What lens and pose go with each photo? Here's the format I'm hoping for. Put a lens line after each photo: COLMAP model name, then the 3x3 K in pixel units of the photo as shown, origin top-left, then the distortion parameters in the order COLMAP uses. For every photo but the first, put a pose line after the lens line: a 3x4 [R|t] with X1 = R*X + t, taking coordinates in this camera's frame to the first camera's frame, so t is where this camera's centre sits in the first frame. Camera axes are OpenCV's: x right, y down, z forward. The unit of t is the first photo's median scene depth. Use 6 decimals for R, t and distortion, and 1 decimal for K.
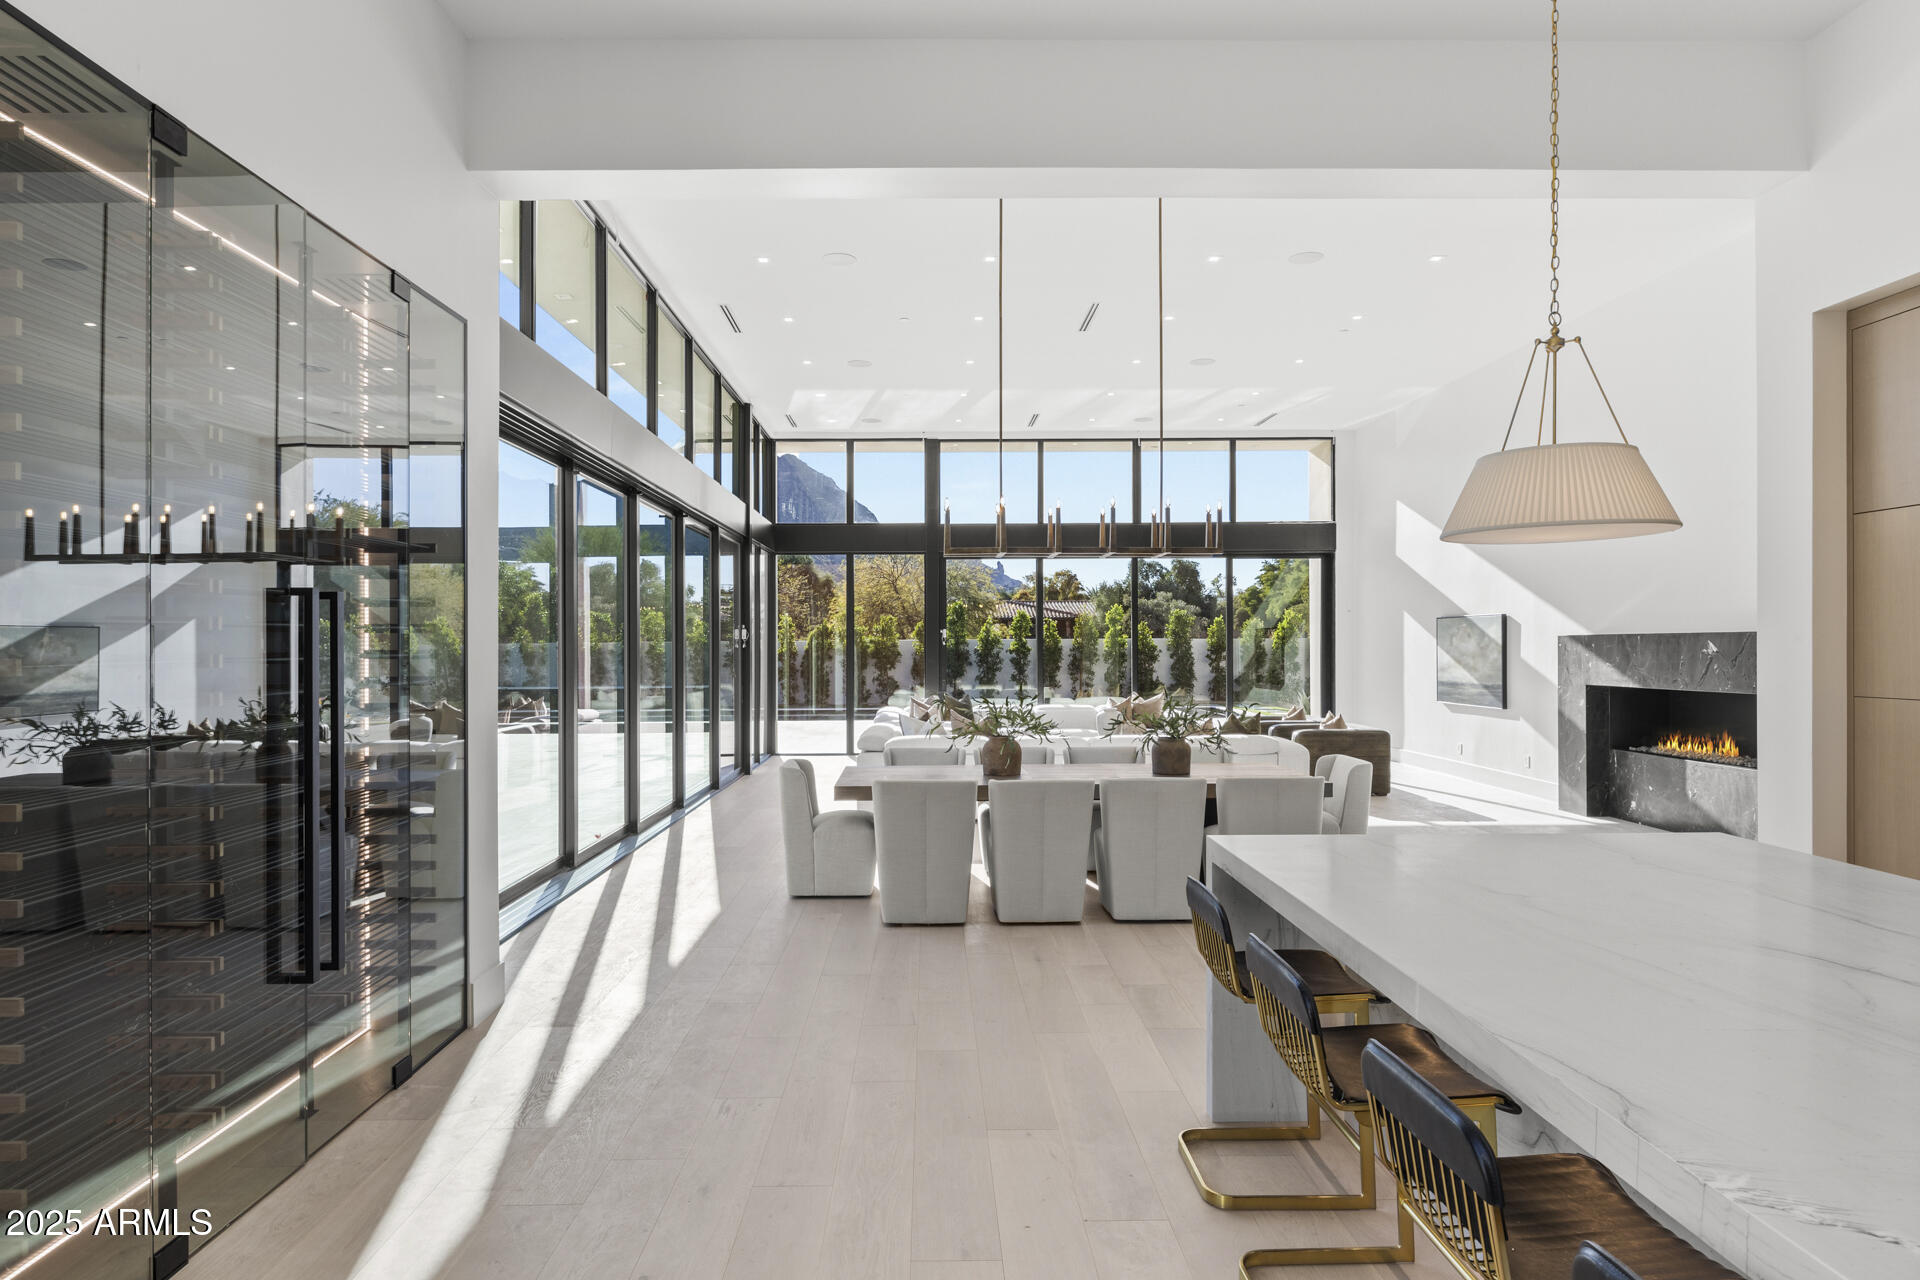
lens RADIAL K [[1112.6, 0, 935.7], [0, 1112.6, 658.9], [0, 0, 1]] dist [-0.006887, 0.001901]
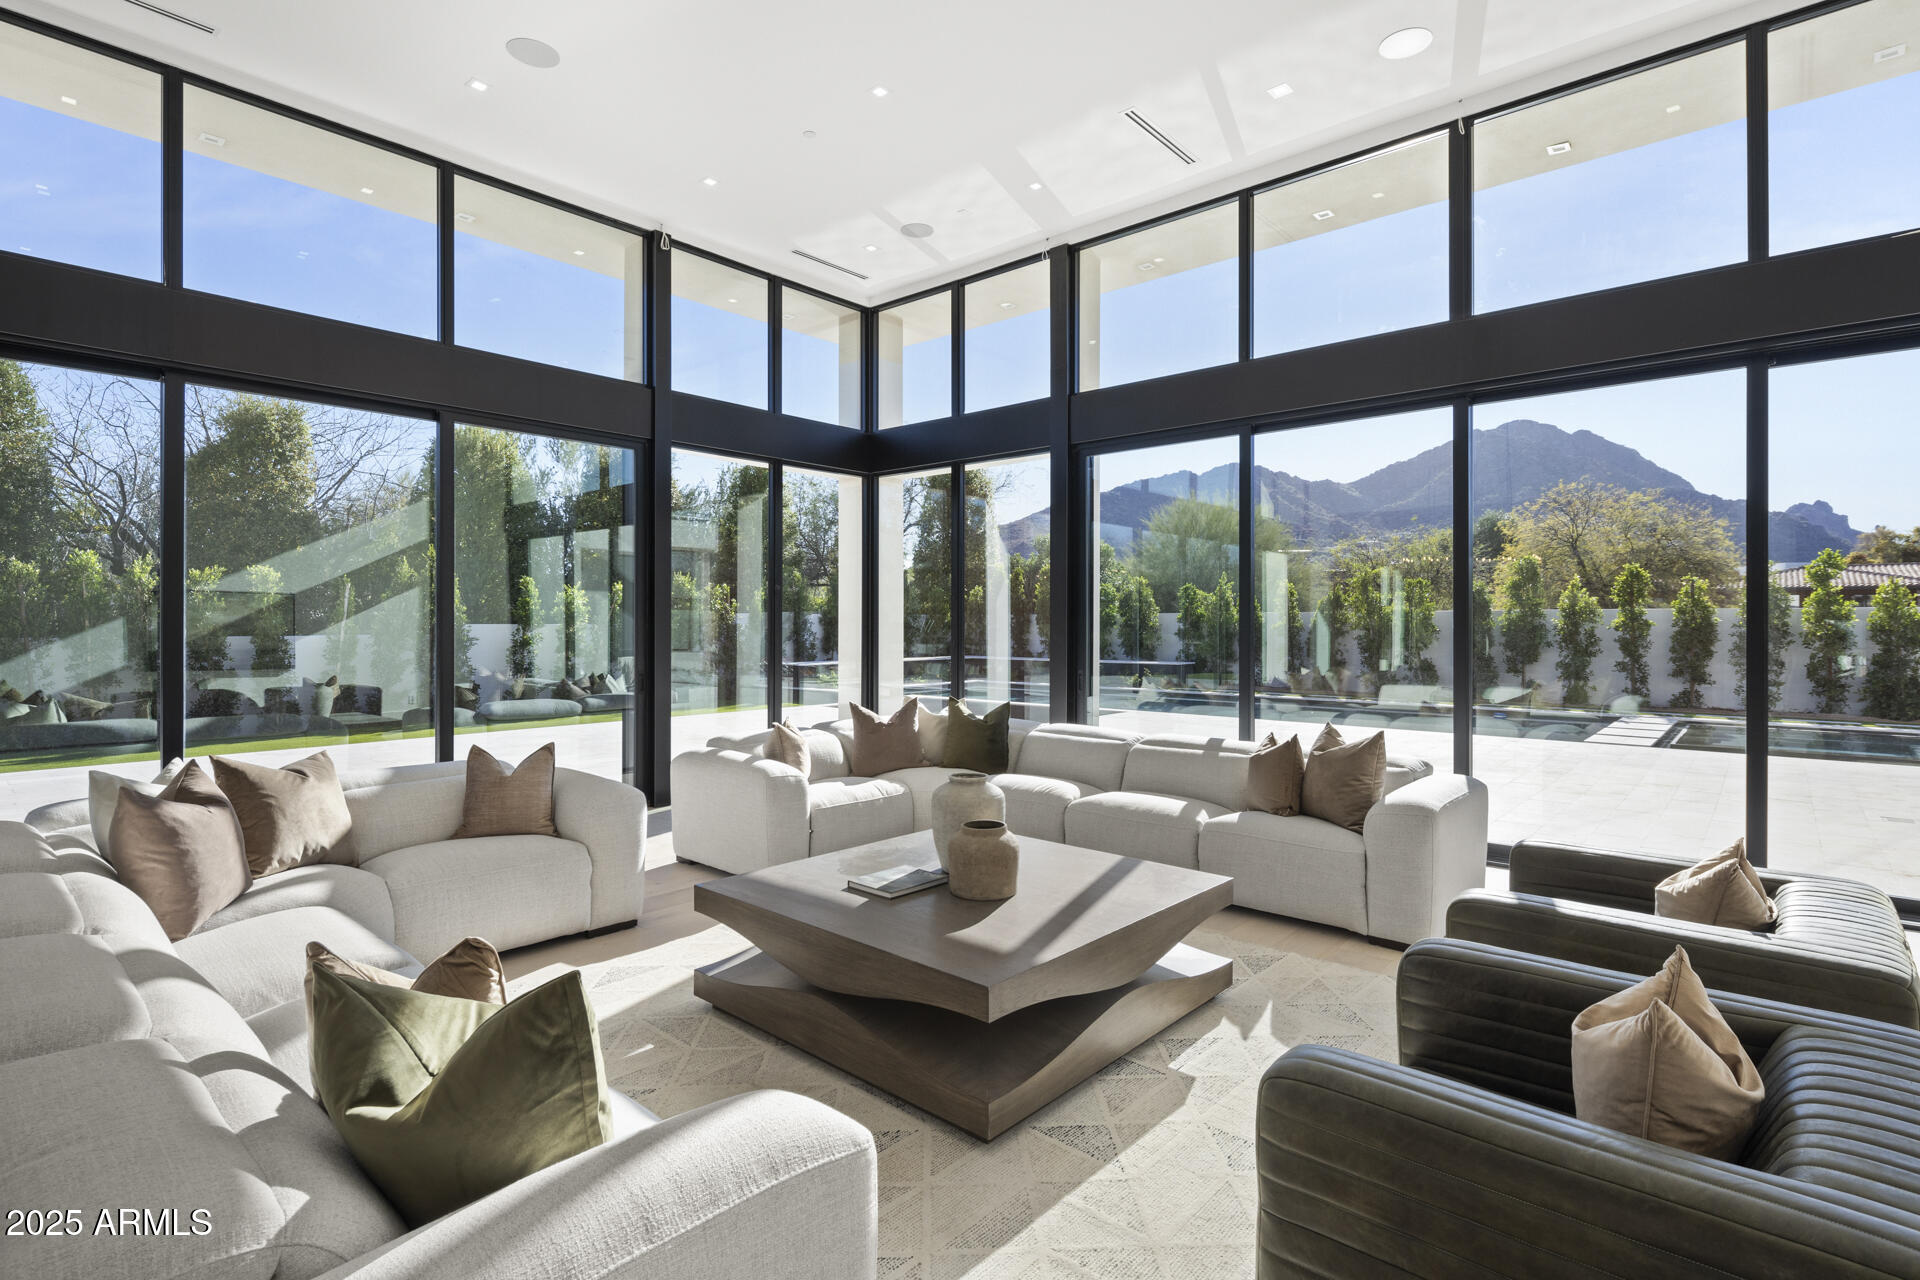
lens RADIAL K [[938.4, 0, 969.7], [0, 938.4, 619.7], [0, 0, 1]] dist [0.005531, -0.002499]
pose [[0.755734, 0.003826, -0.654868, 0.395122], [-0.012957, 0.999875, -0.009111, -0.002998], [0.654751, 0.015370, 0.755689, 0.873872]]
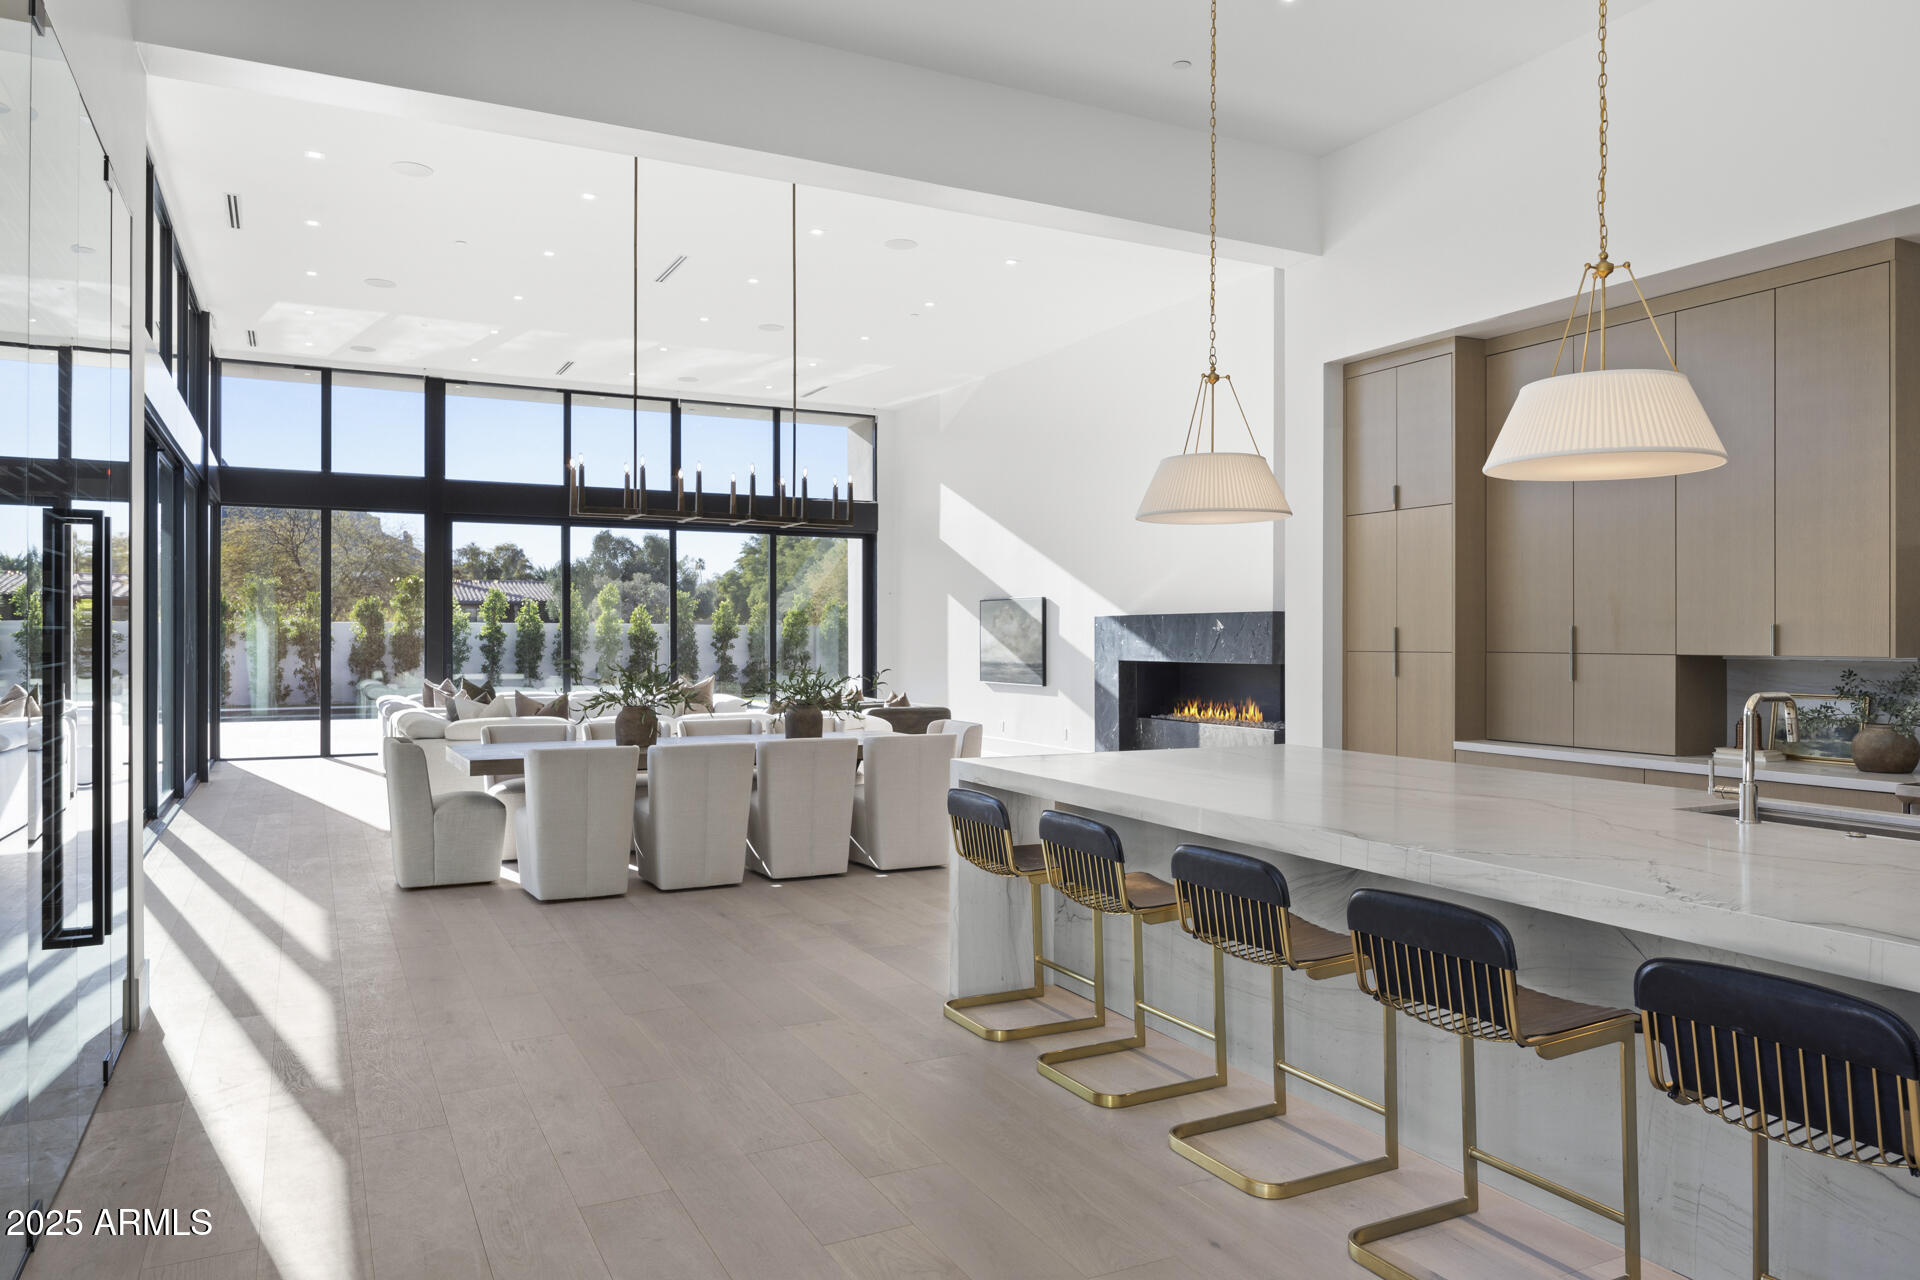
lens RADIAL K [[1295.1, 0, 974.9], [0, 1295.1, 656.8], [0, 0, 1]] dist [-0.008770, -0.000487]
pose [[0.890301, -0.000017, 0.455373, -0.121084], [-0.000916, 0.999998, 0.001829, 0.015902], [-0.455372, -0.002046, 0.890299, -0.080680]]
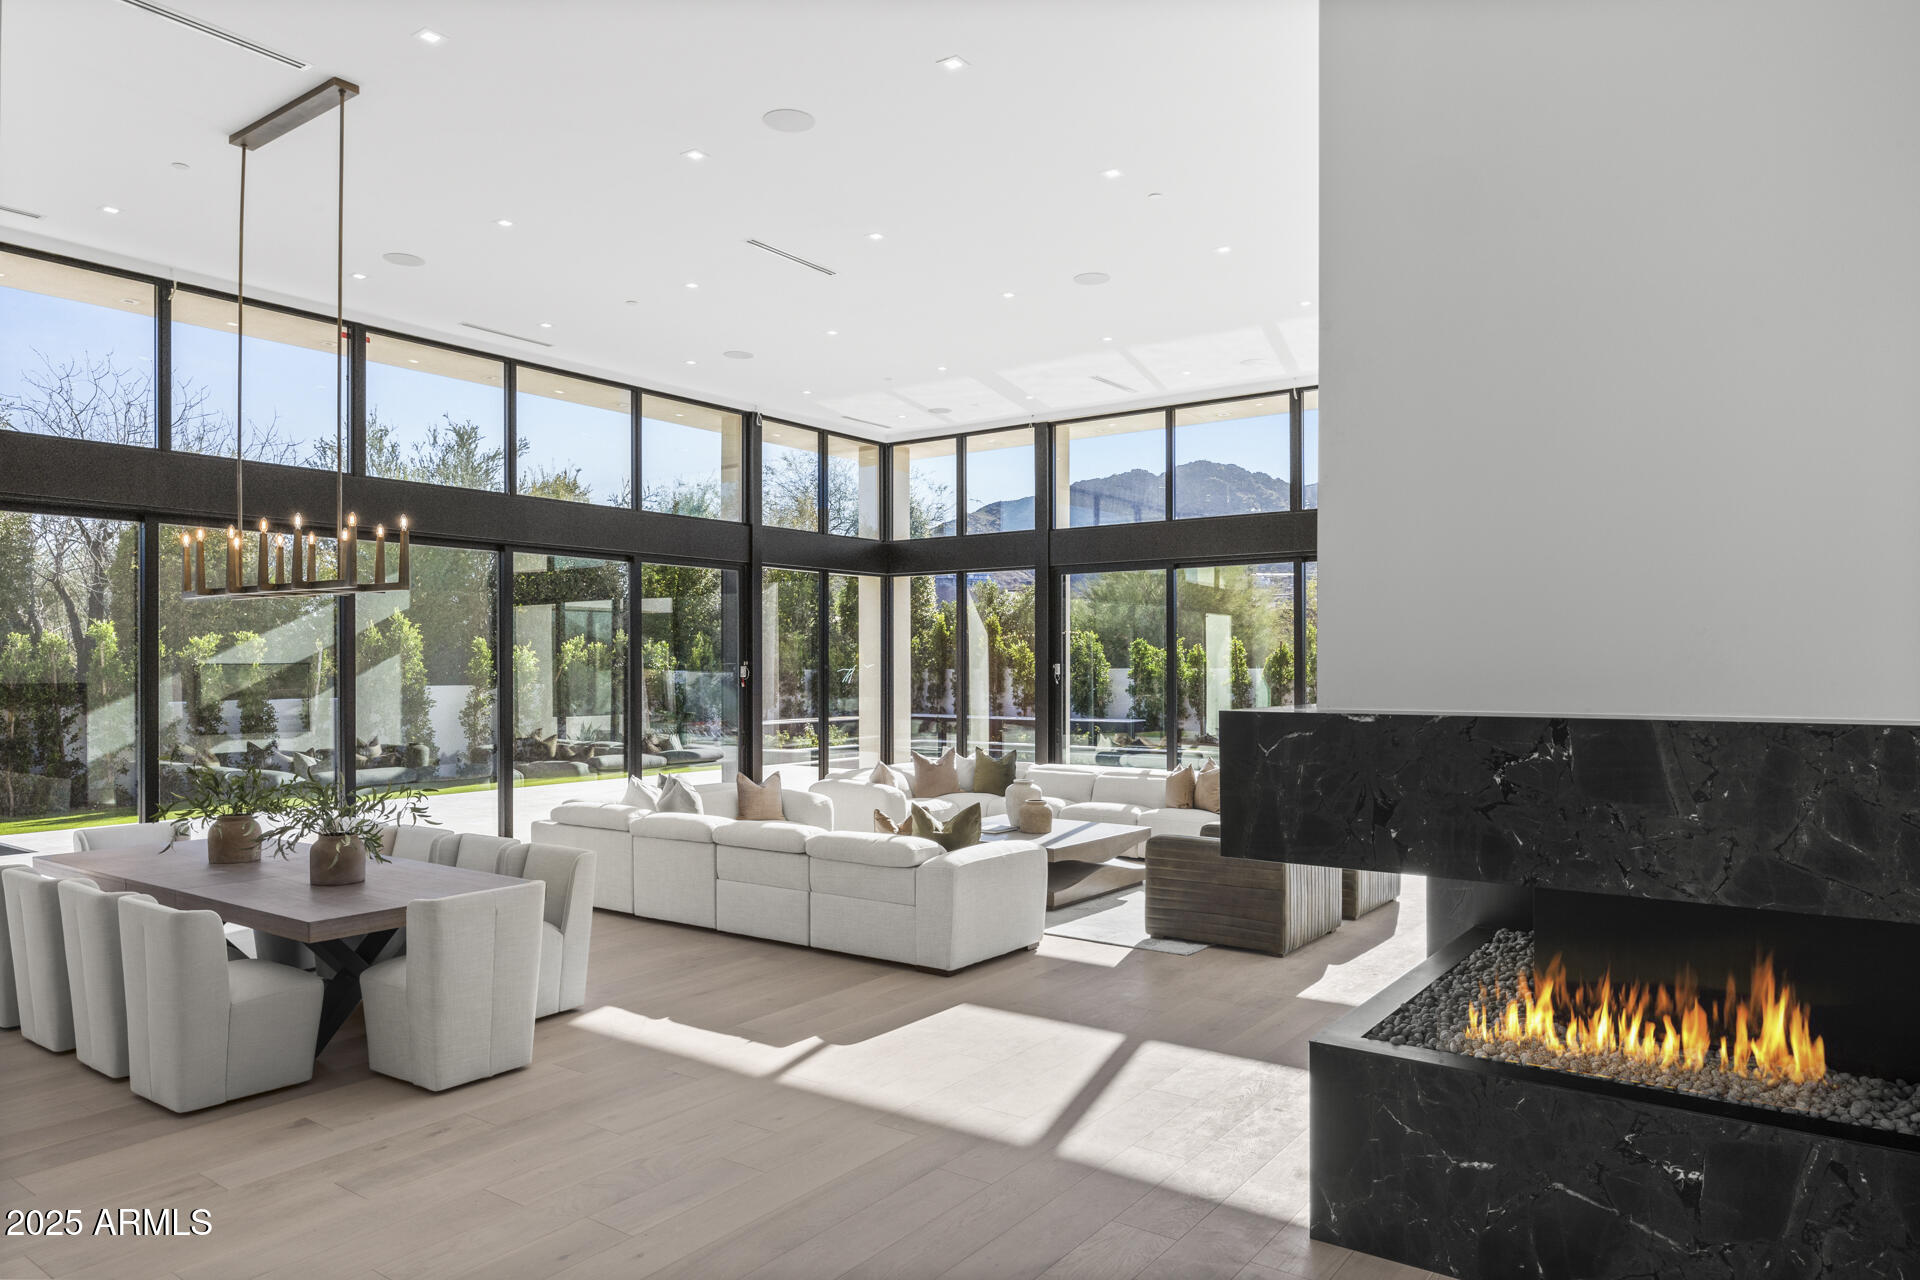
lens RADIAL K [[1237.0, 0, 949.1], [0, 1237.0, 651.2], [0, 0, 1]] dist [-0.010270, -0.001894]
pose [[0.801745, -0.004542, -0.597648, 0.667367], [-0.008797, 0.999773, -0.019399, -0.025803], [0.597601, 0.020810, 0.801524, 0.375304]]
